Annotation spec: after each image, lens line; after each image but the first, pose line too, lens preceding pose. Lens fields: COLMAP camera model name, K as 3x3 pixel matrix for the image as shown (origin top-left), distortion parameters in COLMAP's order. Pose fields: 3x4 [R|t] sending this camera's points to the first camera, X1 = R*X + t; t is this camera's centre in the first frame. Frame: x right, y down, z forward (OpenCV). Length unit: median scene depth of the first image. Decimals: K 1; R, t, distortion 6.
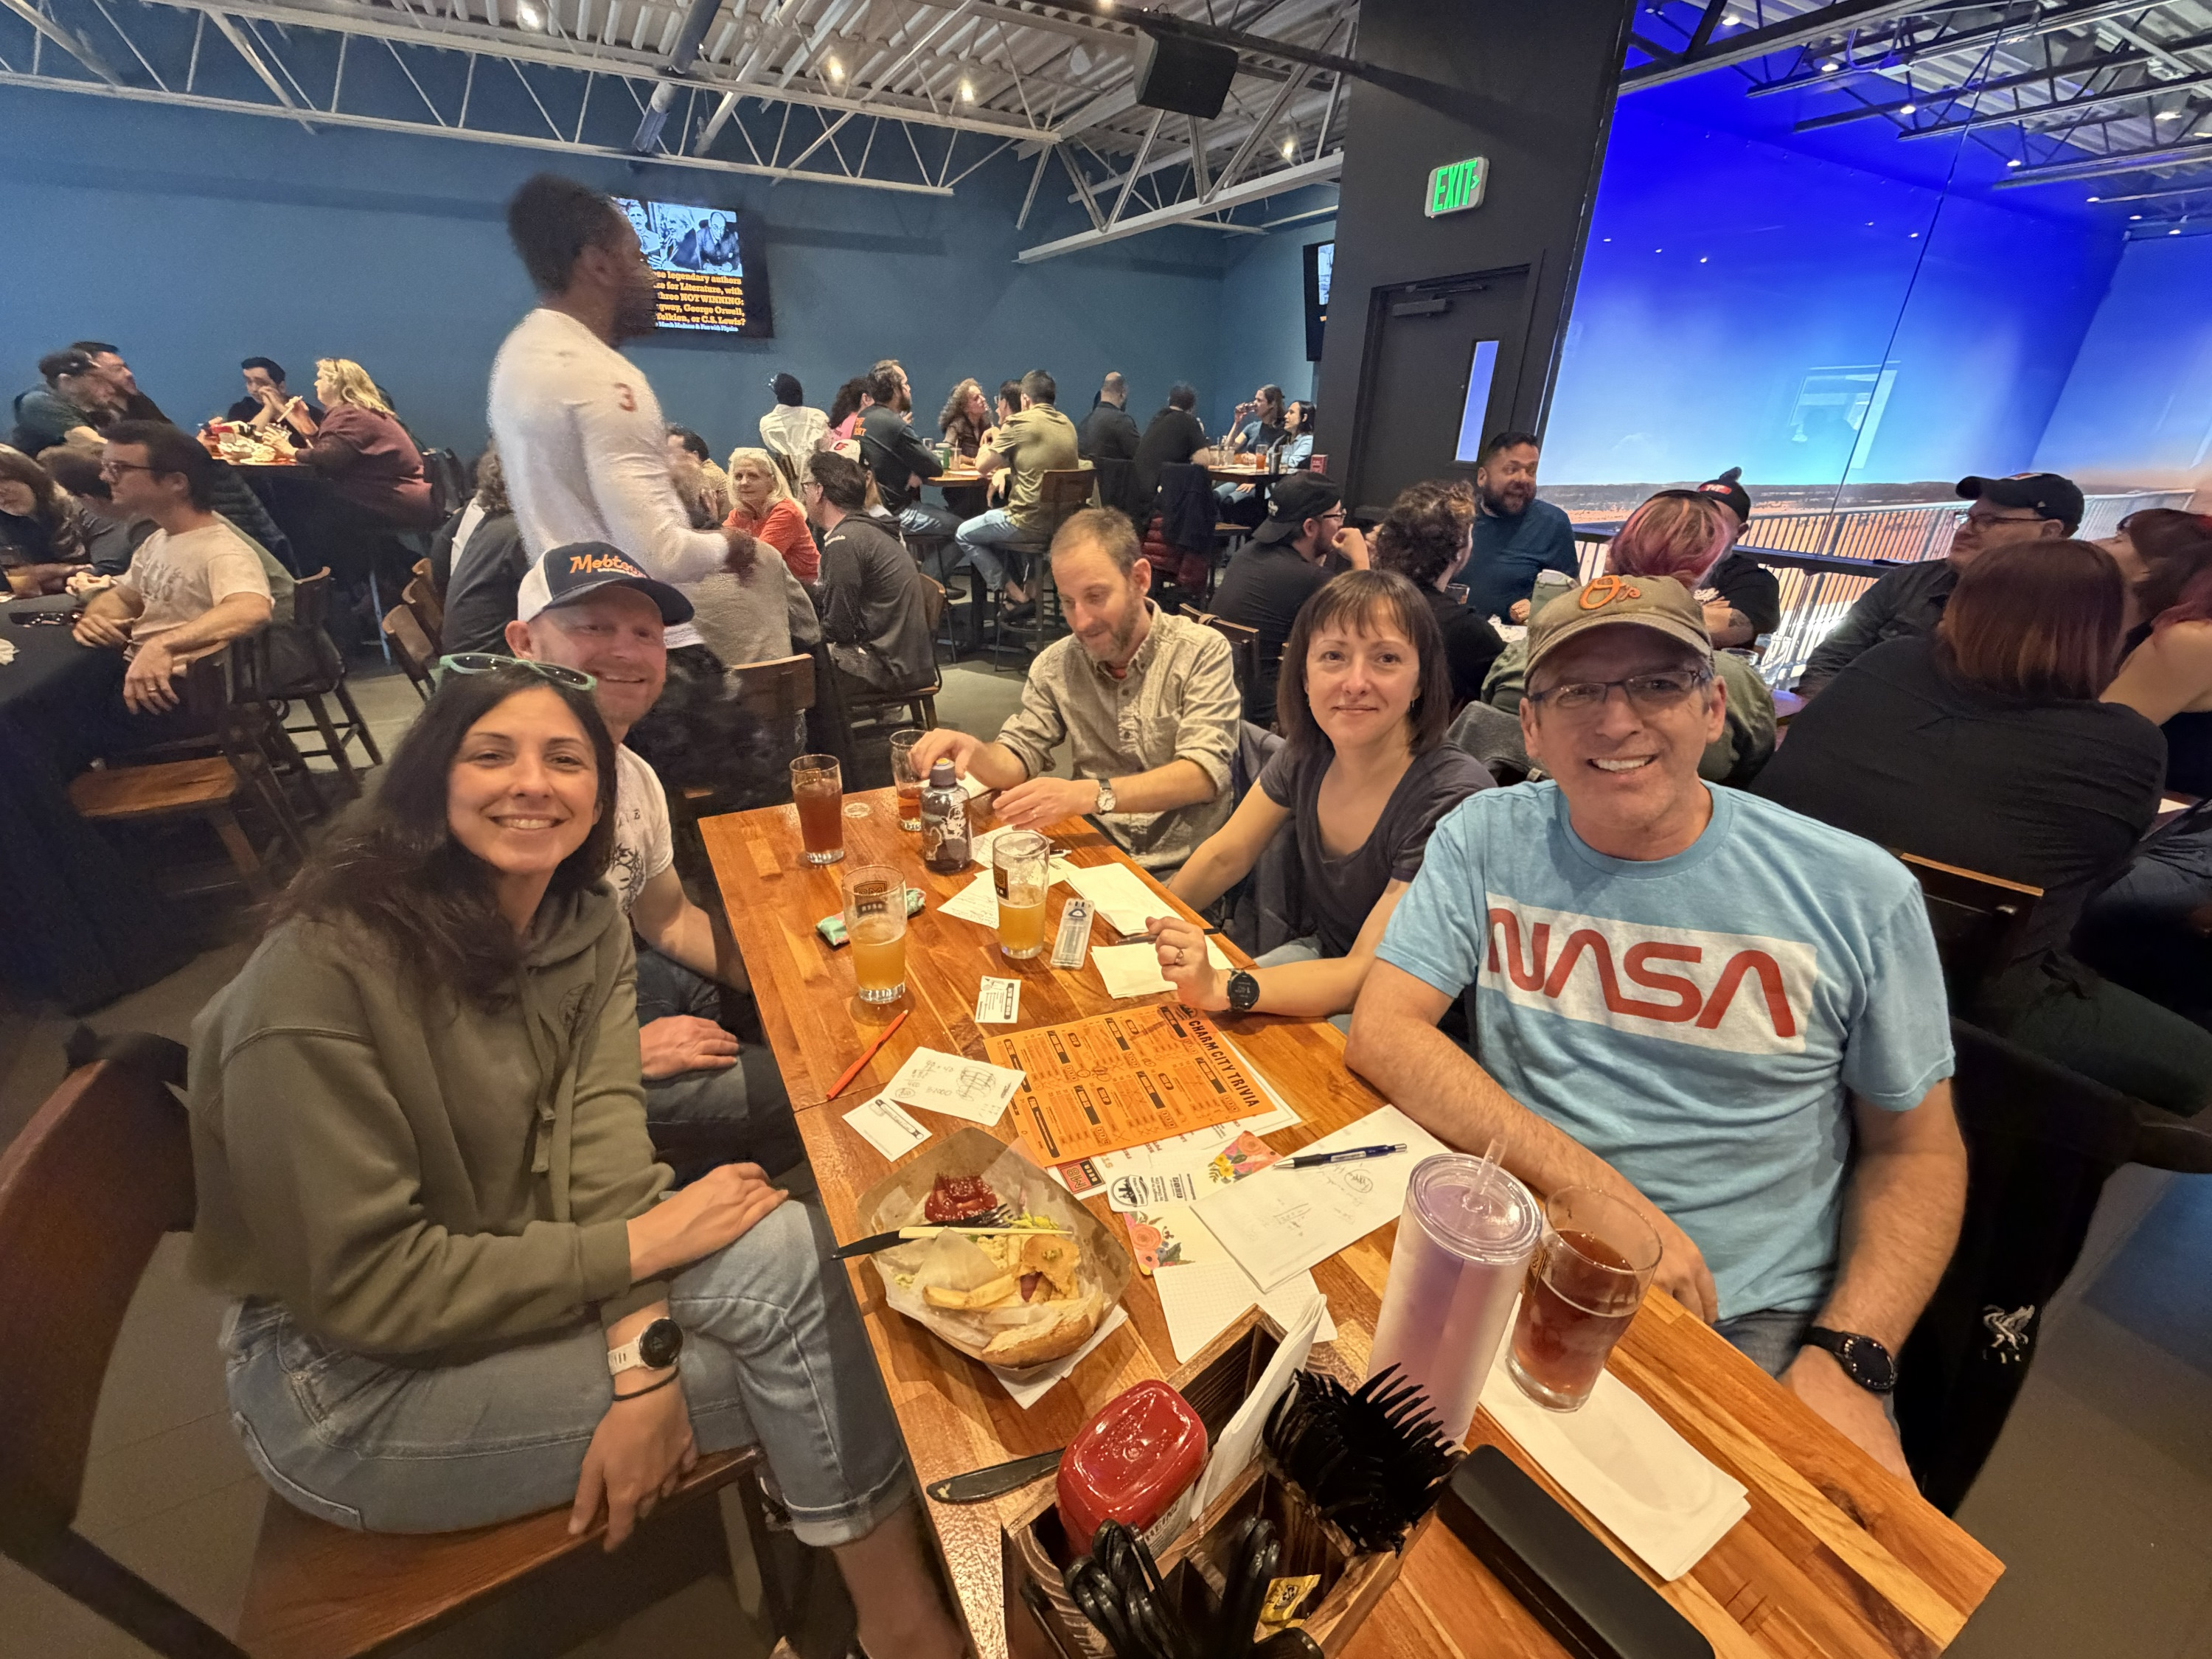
lens RADIAL K [[878.2, 0, 1097.1], [0, 878.2, 825.3], [0, 0, 1]] dist [-0.000399, -0.000104]
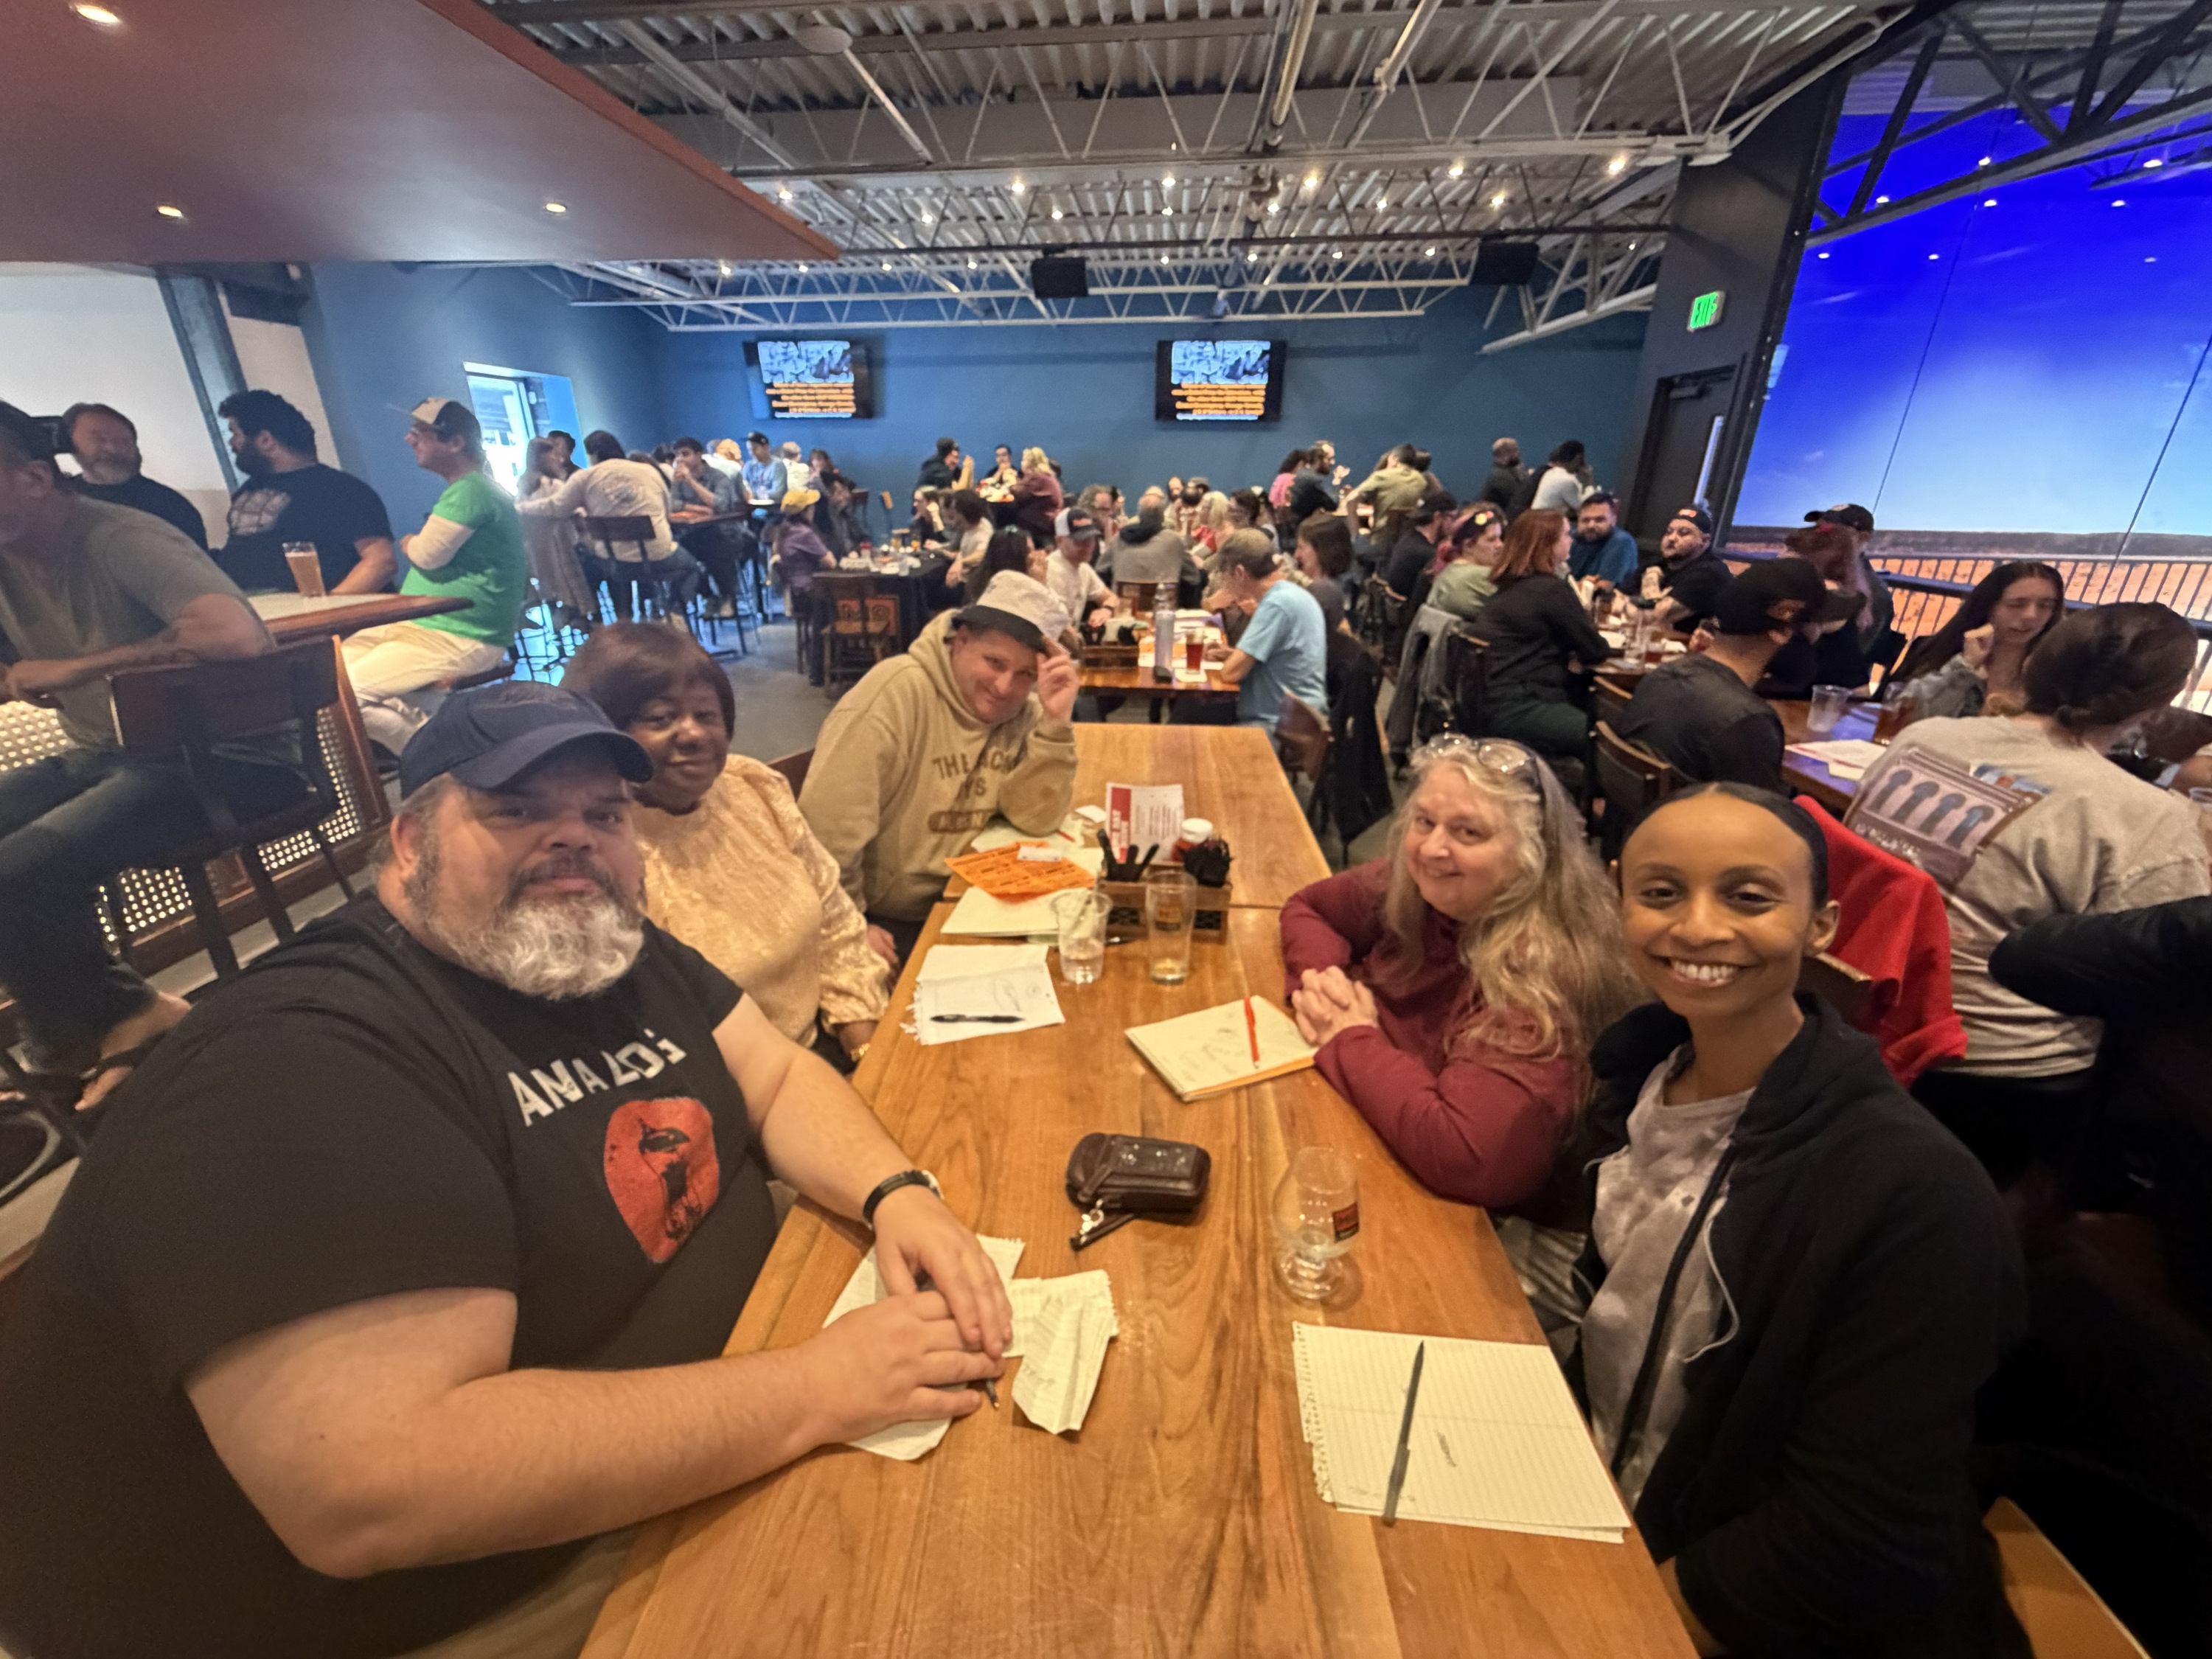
lens RADIAL K [[878.2, 0, 1097.1], [0, 878.2, 825.3], [0, 0, 1]] dist [-0.000399, -0.000104]
pose [[0.828945, 0.199553, -0.522522, 0.298608], [-0.226108, 0.974012, 0.013273, 0.159025], [0.511591, 0.107144, 0.852523, -0.353313]]
